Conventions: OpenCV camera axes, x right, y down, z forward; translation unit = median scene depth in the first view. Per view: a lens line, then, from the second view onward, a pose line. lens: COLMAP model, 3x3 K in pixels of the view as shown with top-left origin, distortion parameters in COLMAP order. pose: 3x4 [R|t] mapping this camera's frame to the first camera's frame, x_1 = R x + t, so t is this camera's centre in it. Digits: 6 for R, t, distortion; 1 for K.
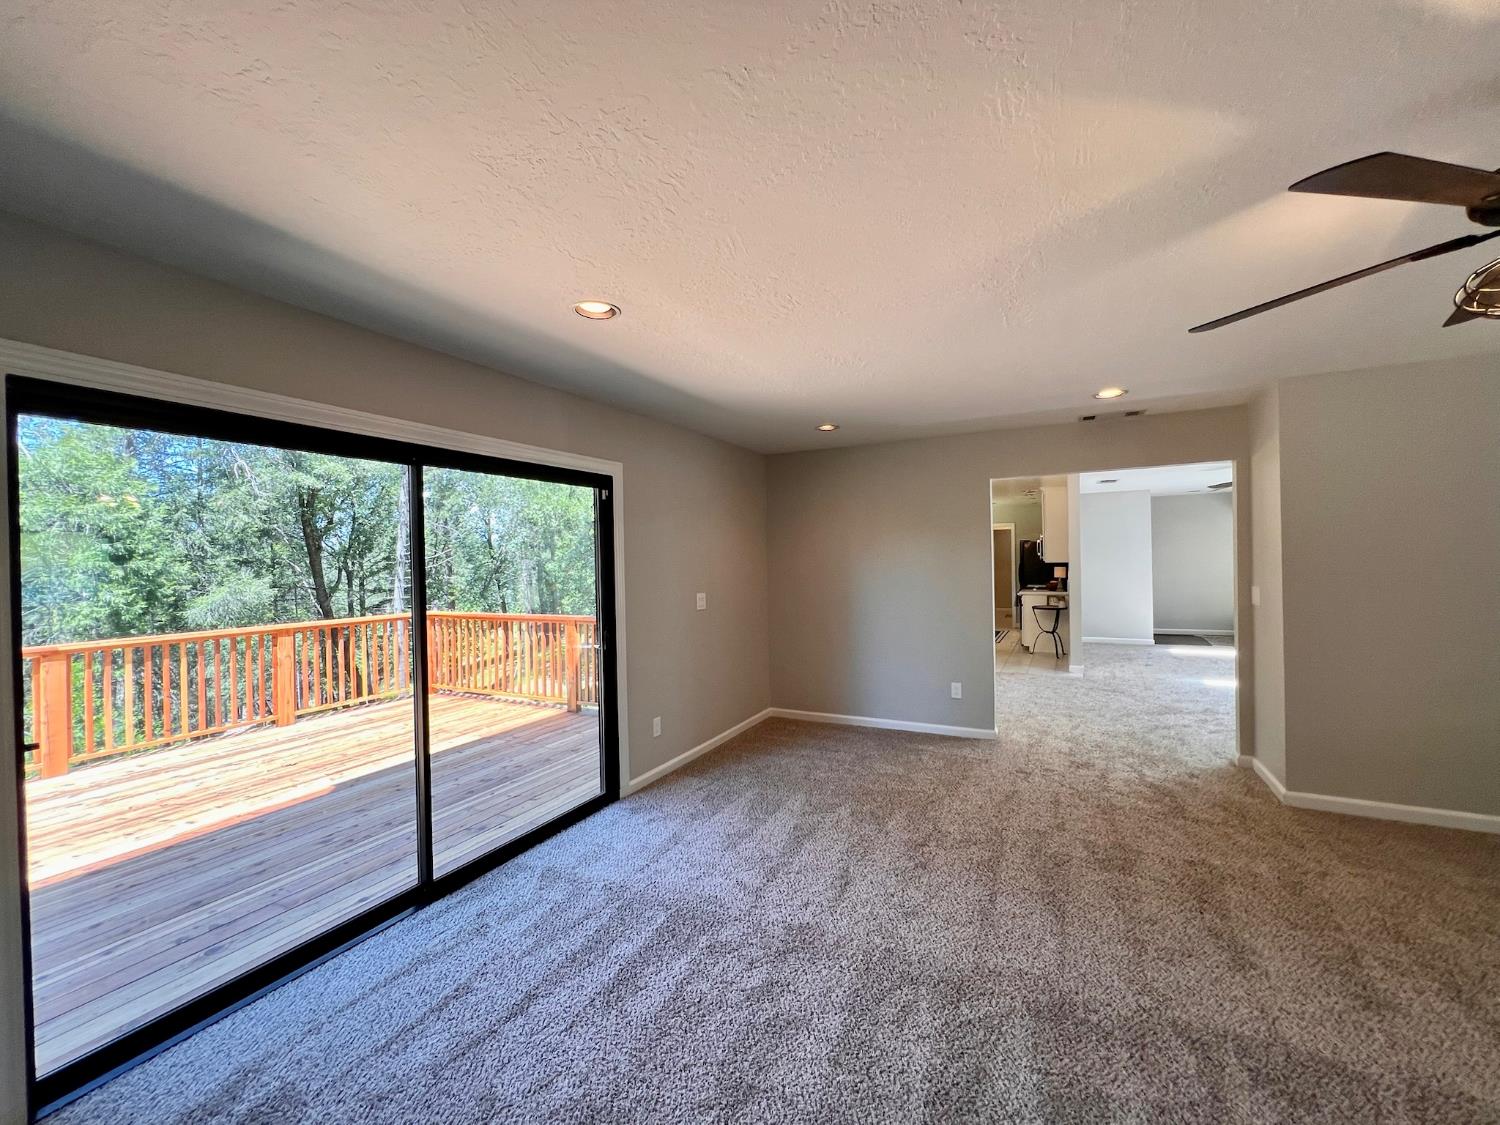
lens RADIAL K [[616.0, 0, 750.0], [0, 616.0, 562.5], [0, 0, 1]] dist [0.000772, 0.000572]
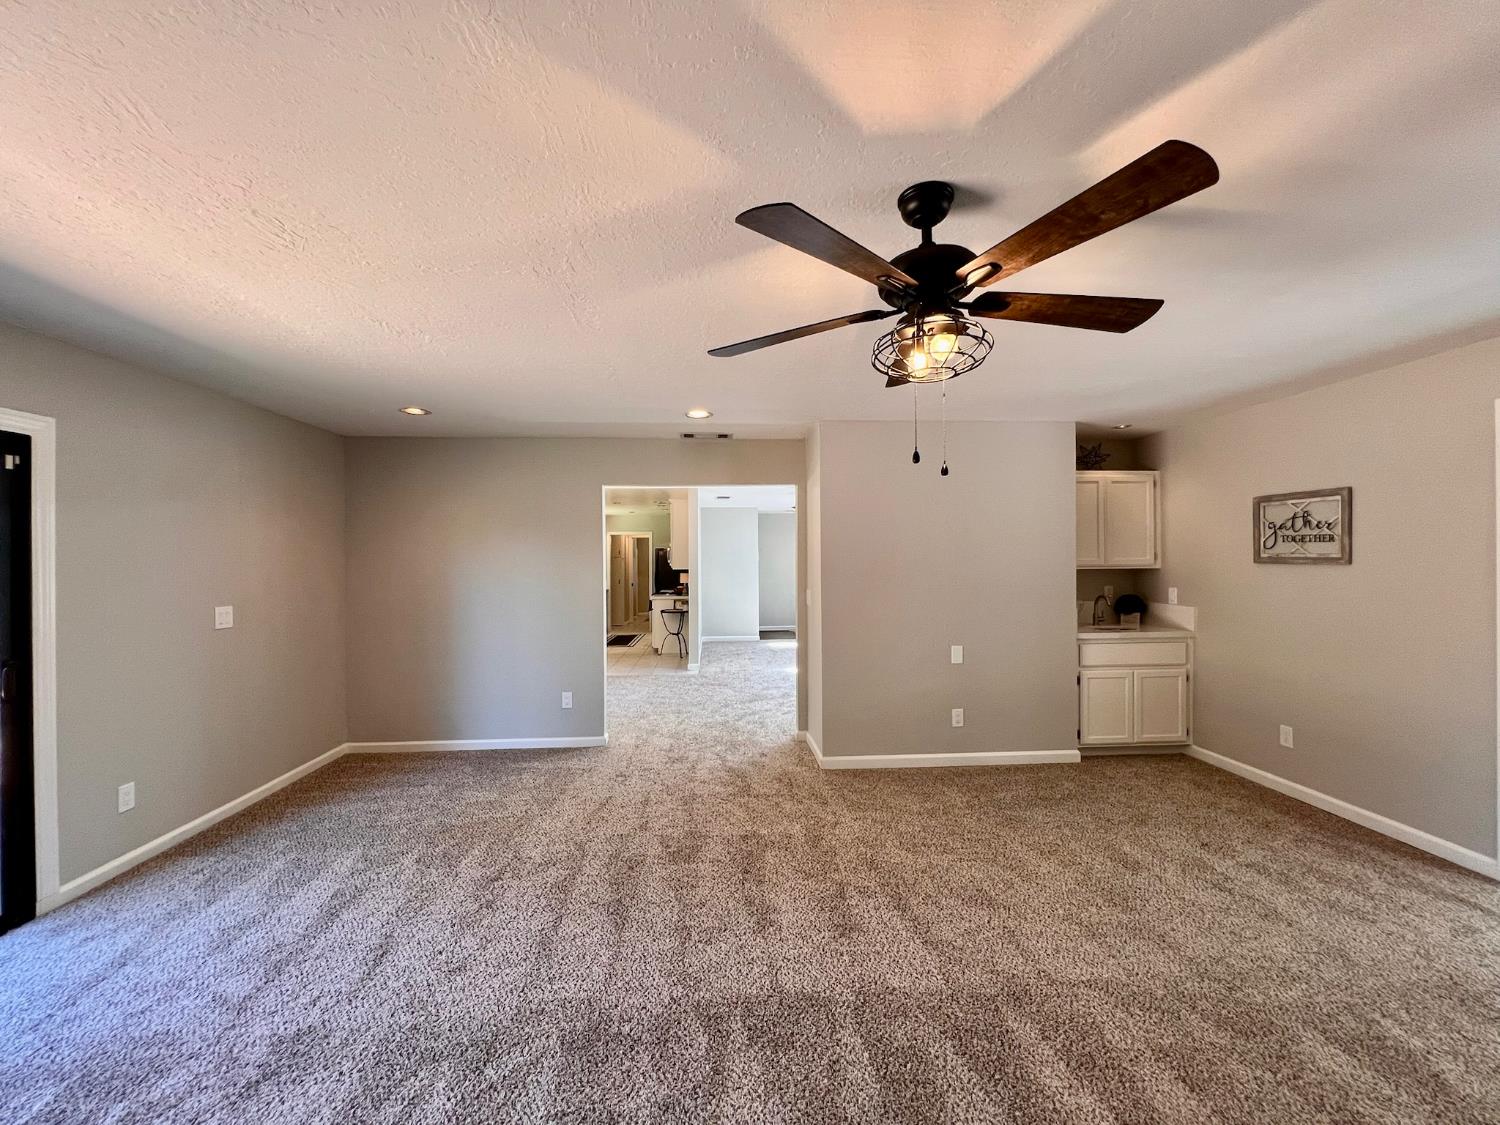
lens RADIAL K [[616.0, 0, 750.0], [0, 616.0, 562.5], [0, 0, 1]] dist [0.000772, 0.000572]
pose [[0.858665, 0.011759, 0.512402, 0.103283], [-0.006643, 0.999908, -0.011814, 0.000338], [-0.512494, 0.006740, 0.858665, 0.021062]]
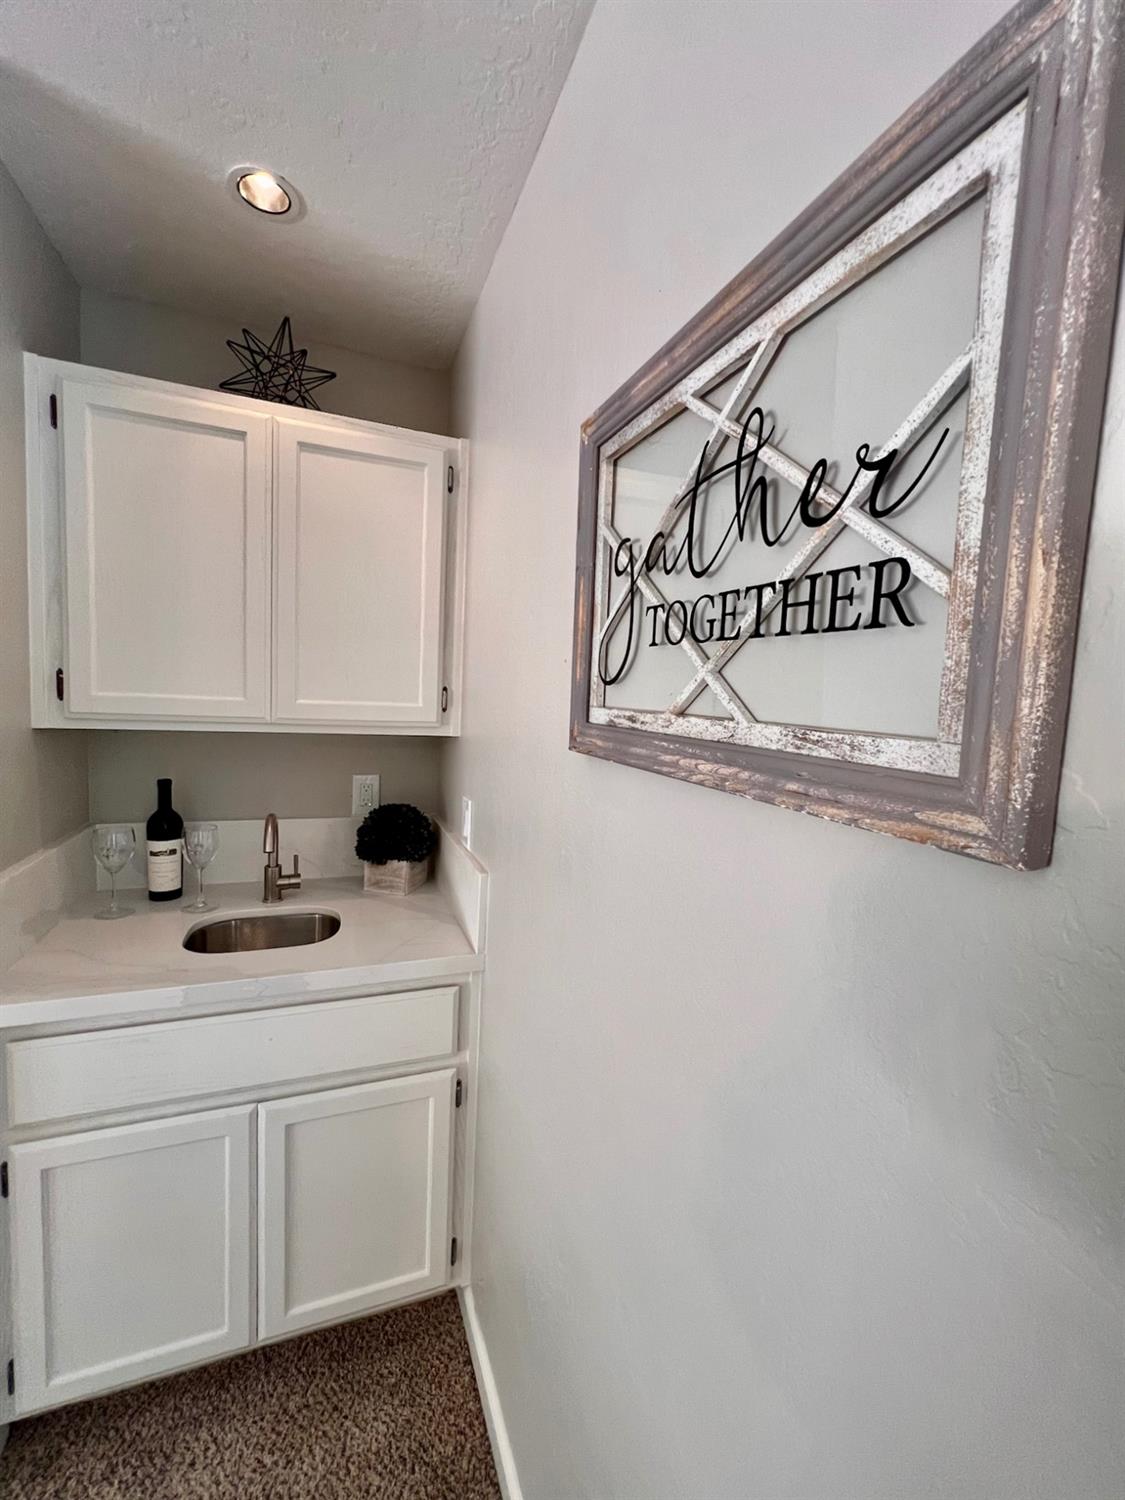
lens RADIAL K [[616.0, 0, 562.5], [0, 616.0, 750.0], [0, 0, 1]] dist [0.000772, 0.000572]
pose [[0.663265, -0.013623, 0.748261, 0.518795], [-0.054973, 0.996246, 0.066866, -0.011499], [-0.746363, -0.085484, 0.660027, 0.140229]]
